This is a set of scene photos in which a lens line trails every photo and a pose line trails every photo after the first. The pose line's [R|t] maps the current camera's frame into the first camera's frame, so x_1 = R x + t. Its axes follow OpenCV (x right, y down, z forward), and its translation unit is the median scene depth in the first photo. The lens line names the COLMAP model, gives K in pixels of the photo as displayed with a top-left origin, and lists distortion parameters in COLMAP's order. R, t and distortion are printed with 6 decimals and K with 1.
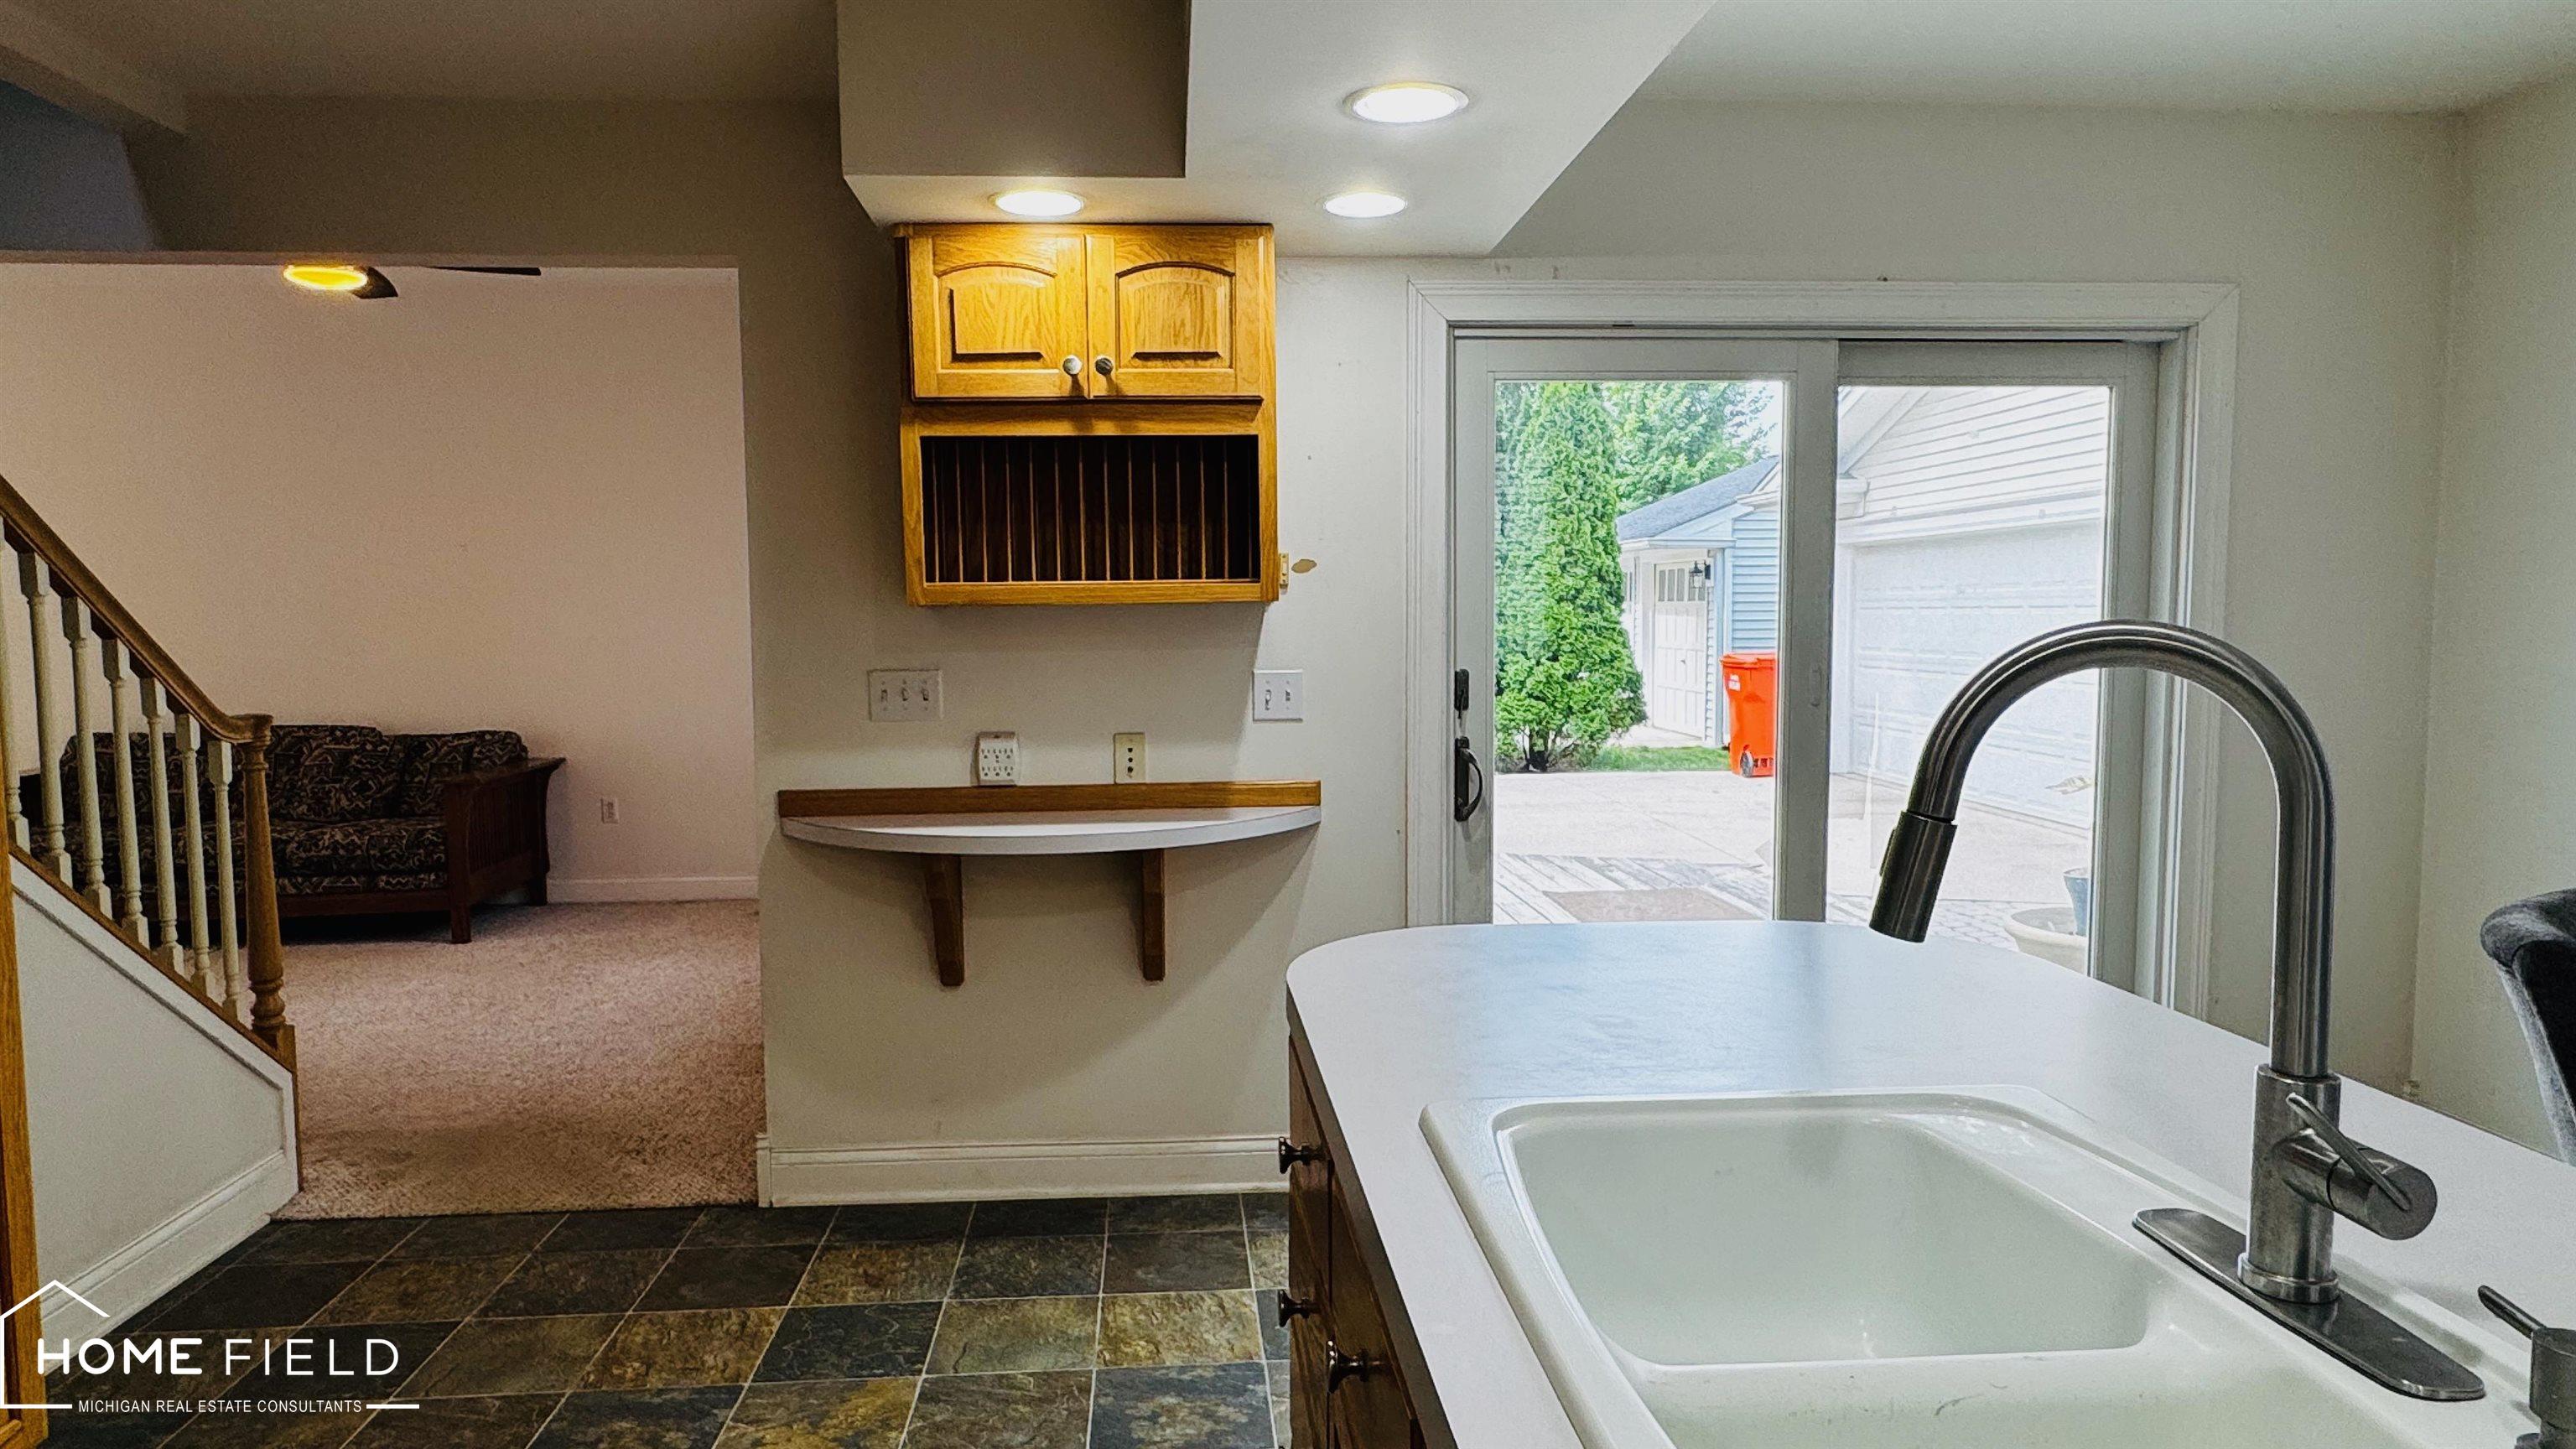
lens RADIAL K [[1594.7, 0, 1288.0], [0, 1594.7, 724.5], [0, 0, 1]] dist [0.001379, 0.000690]
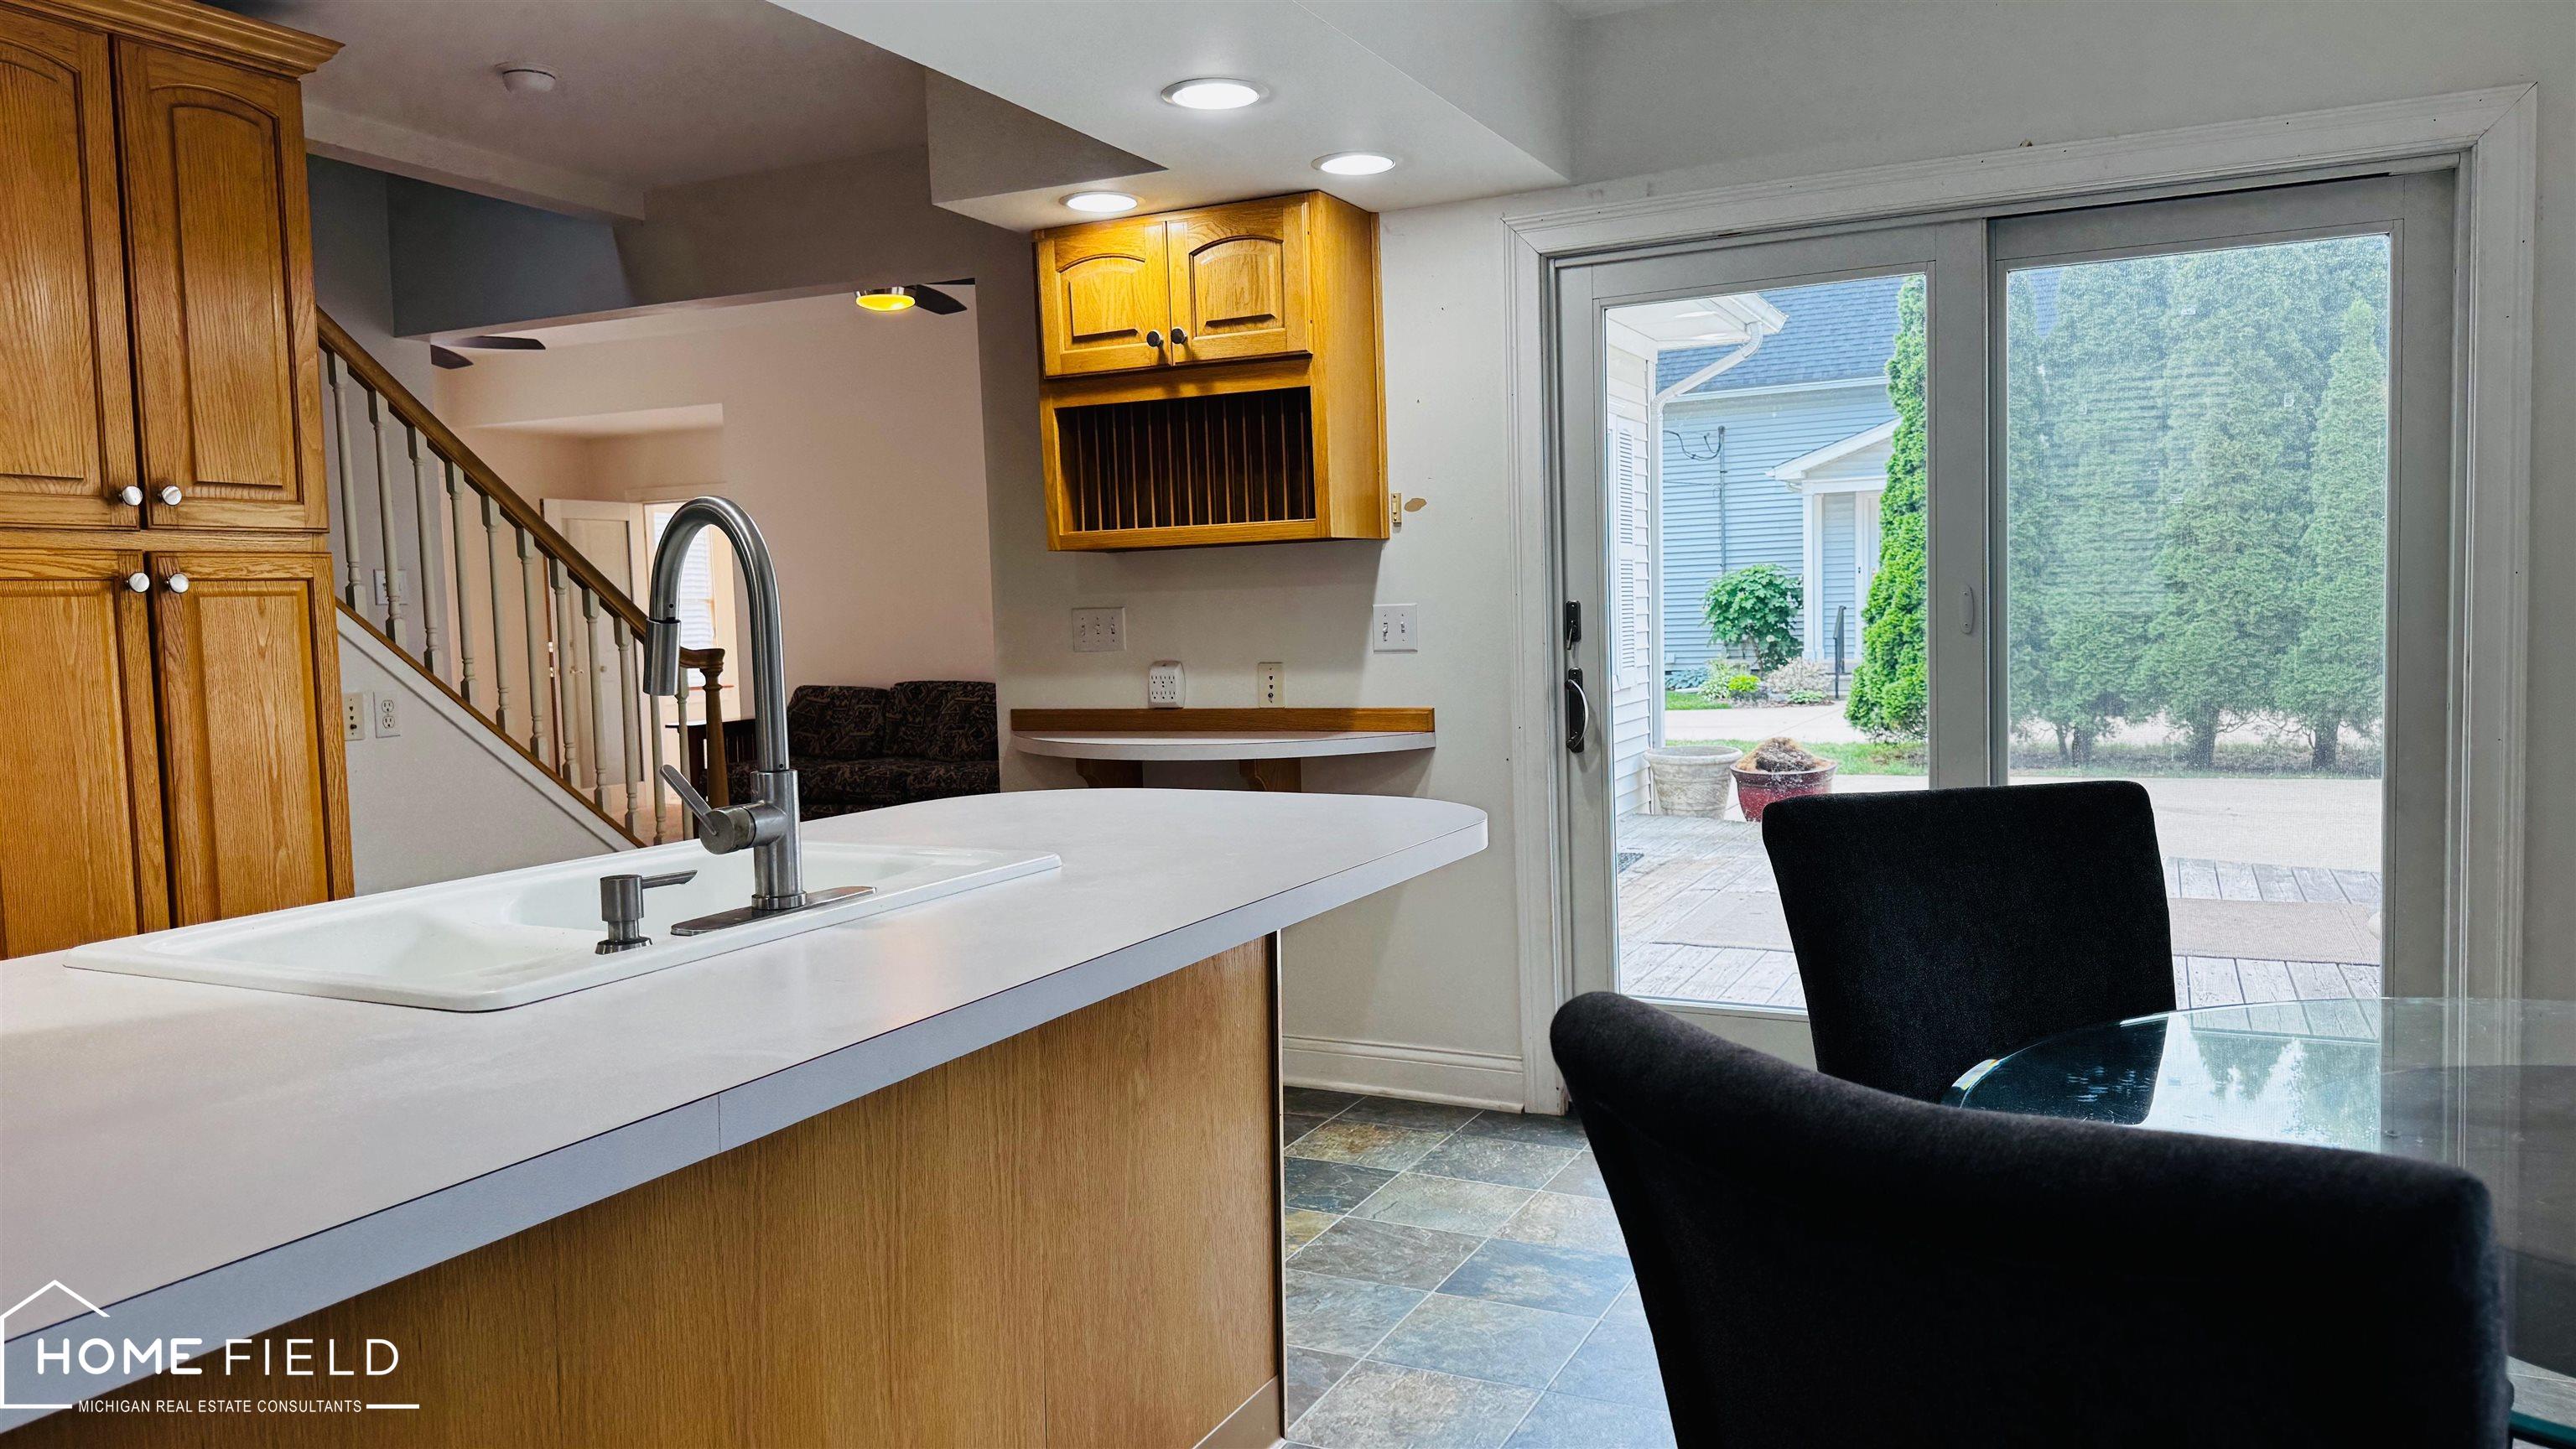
lens RADIAL K [[1830.0, 0, 1288.0], [0, 1830.0, 724.5], [0, 0, 1]] dist [0.144373, -0.206773]
pose [[0.860626, 0.018525, -0.508900, 0.619458], [-0.015801, 0.999828, 0.009673, 0.039894], [0.508992, -0.000284, 0.860771, -0.099330]]
